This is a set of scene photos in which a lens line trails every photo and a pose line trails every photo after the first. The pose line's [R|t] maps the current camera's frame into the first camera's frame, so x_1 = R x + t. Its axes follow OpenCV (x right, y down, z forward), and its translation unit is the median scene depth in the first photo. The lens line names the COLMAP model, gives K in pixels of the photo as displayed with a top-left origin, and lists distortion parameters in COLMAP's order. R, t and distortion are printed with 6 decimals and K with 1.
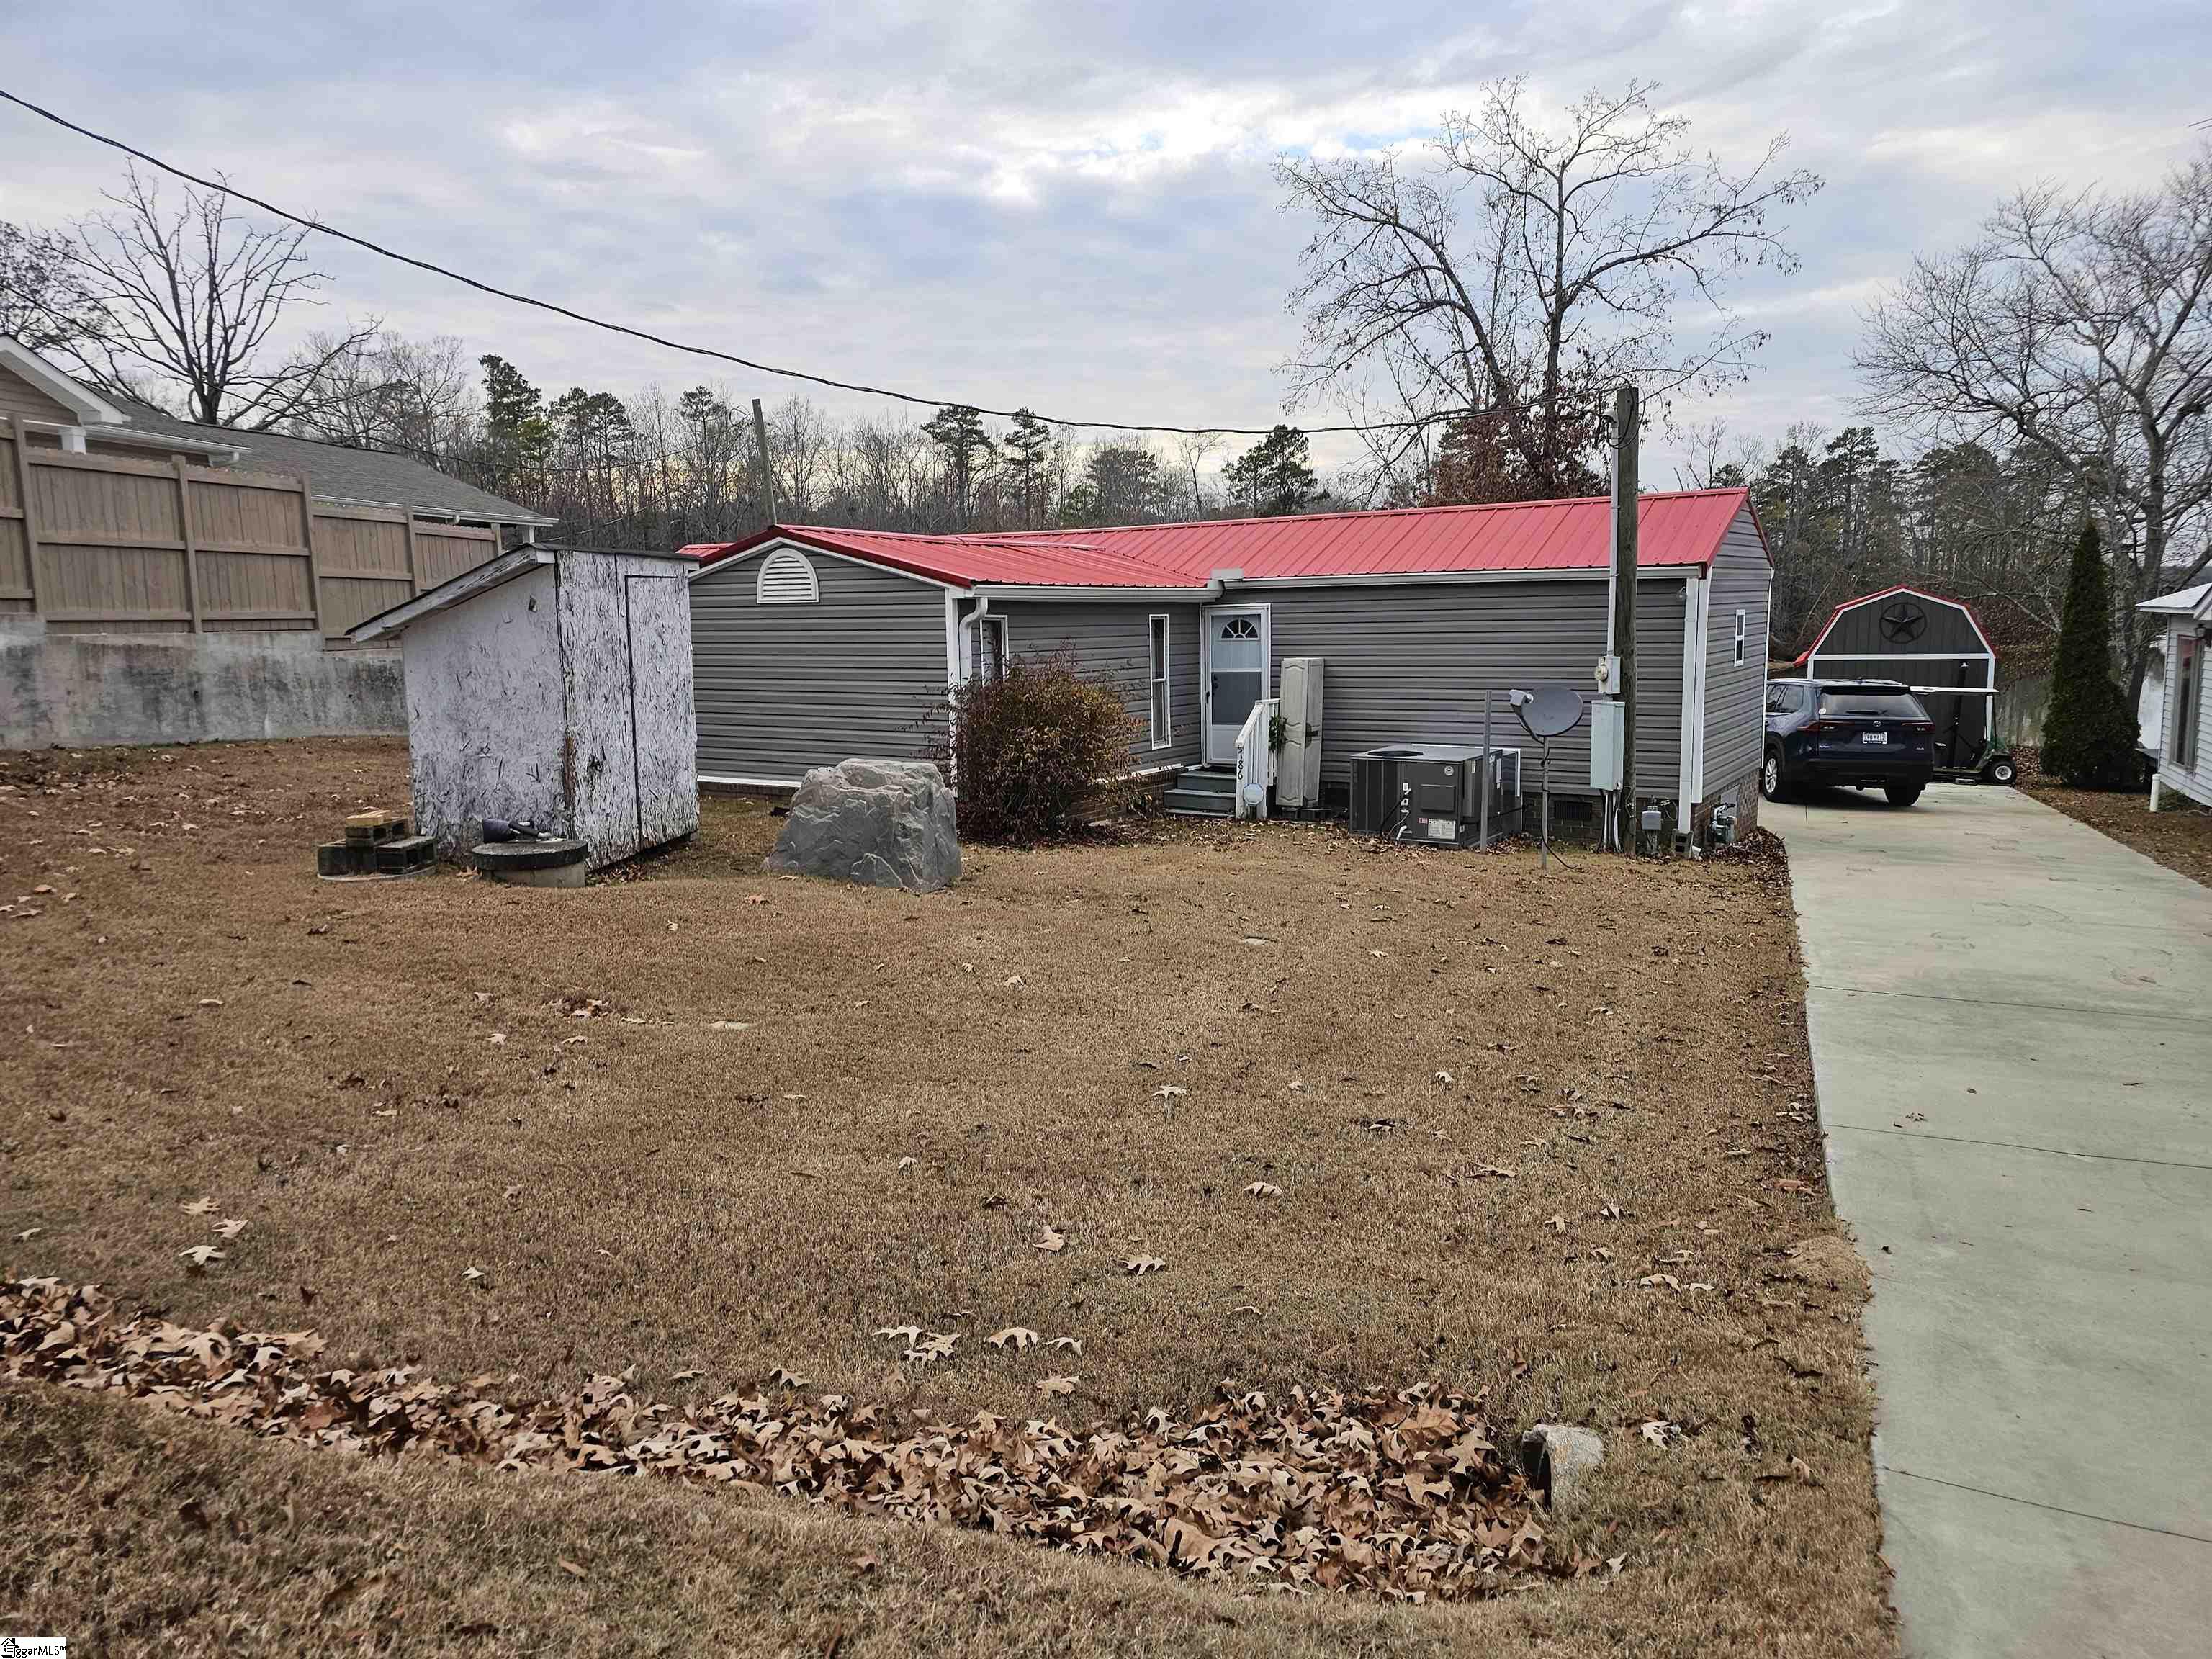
lens RADIAL K [[1465.0, 0, 1120.9], [0, 1465.0, 833.3], [0, 0, 1]] dist [0.042299, -0.033896]
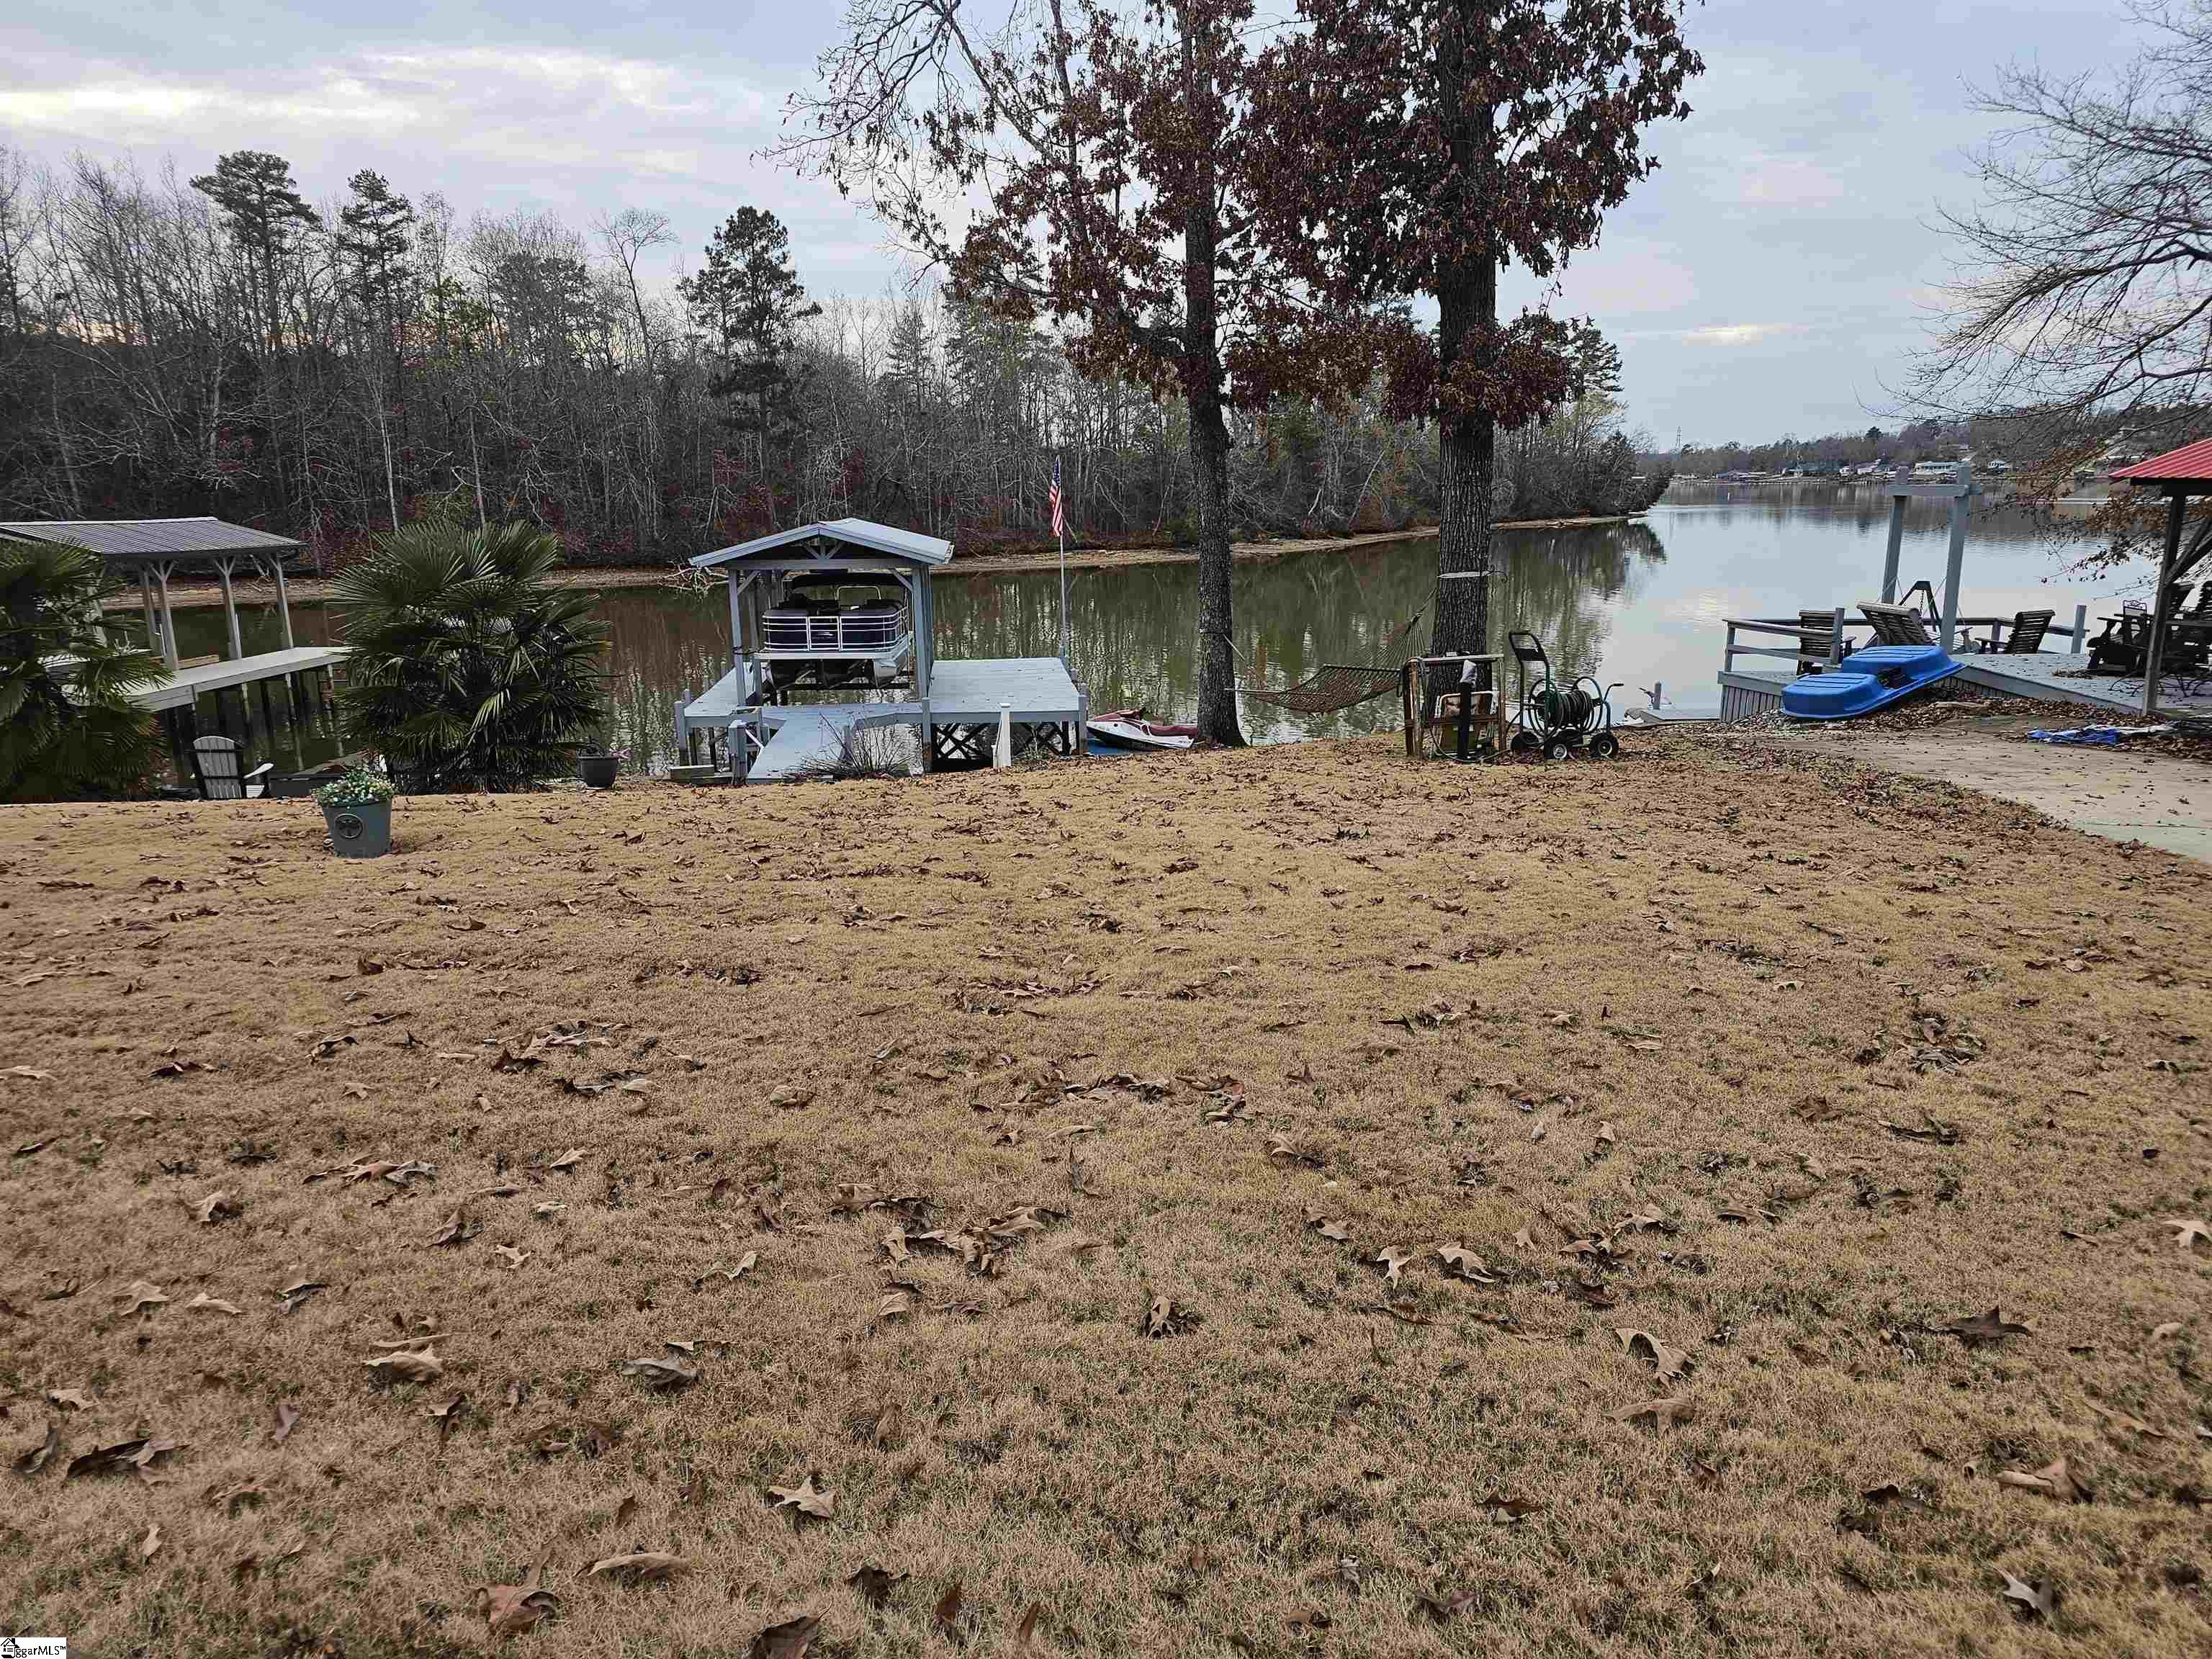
lens RADIAL K [[1465.0, 0, 1132.0], [0, 1465.0, 838.1], [0, 0, 1]] dist [0.042299, -0.033896]
pose [[0.943060, -0.070697, 0.325022, 0.026166], [0.043919, 0.995062, 0.089008, -0.021803], [-0.329709, -0.069665, 0.941509, 0.205636]]
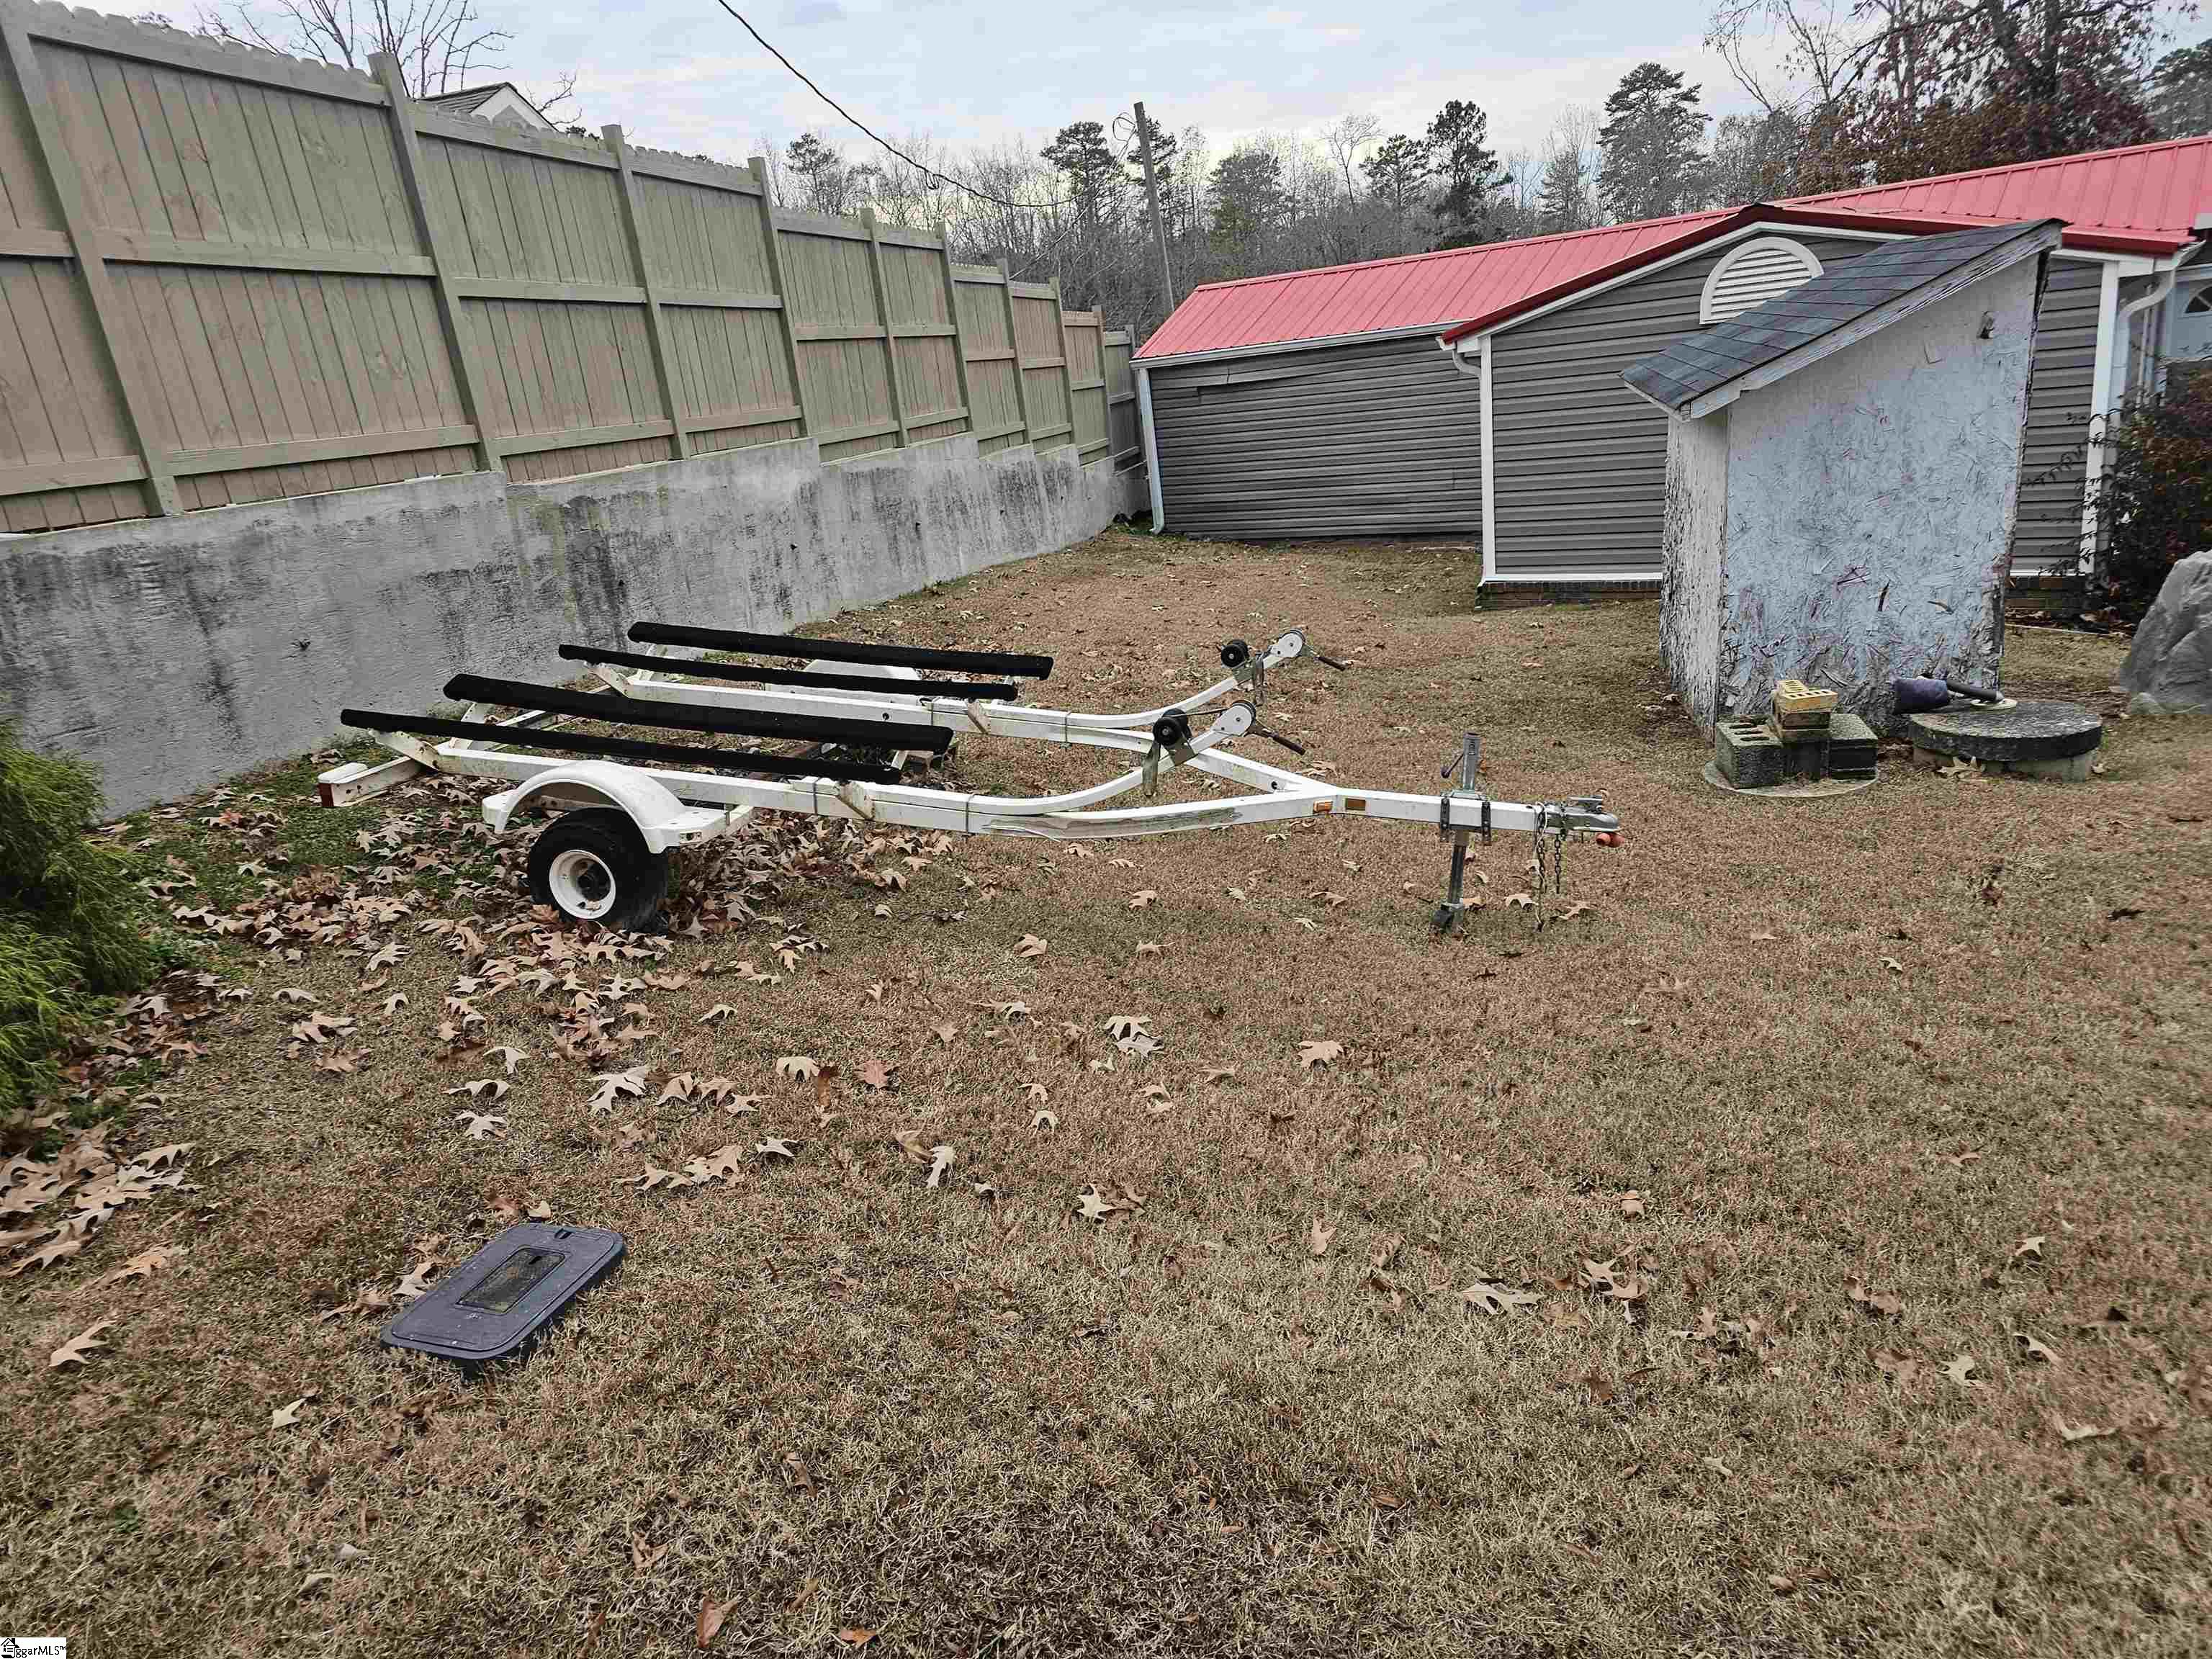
lens RADIAL K [[1465.0, 0, 1076.2], [0, 1465.0, 852.1], [0, 0, 1]] dist [0.042299, -0.033896]
pose [[0.992846, -0.070580, -0.096312, -0.056281], [0.086441, 0.981303, 0.171967, -0.006011], [0.082374, -0.179063, 0.980383, 0.024211]]
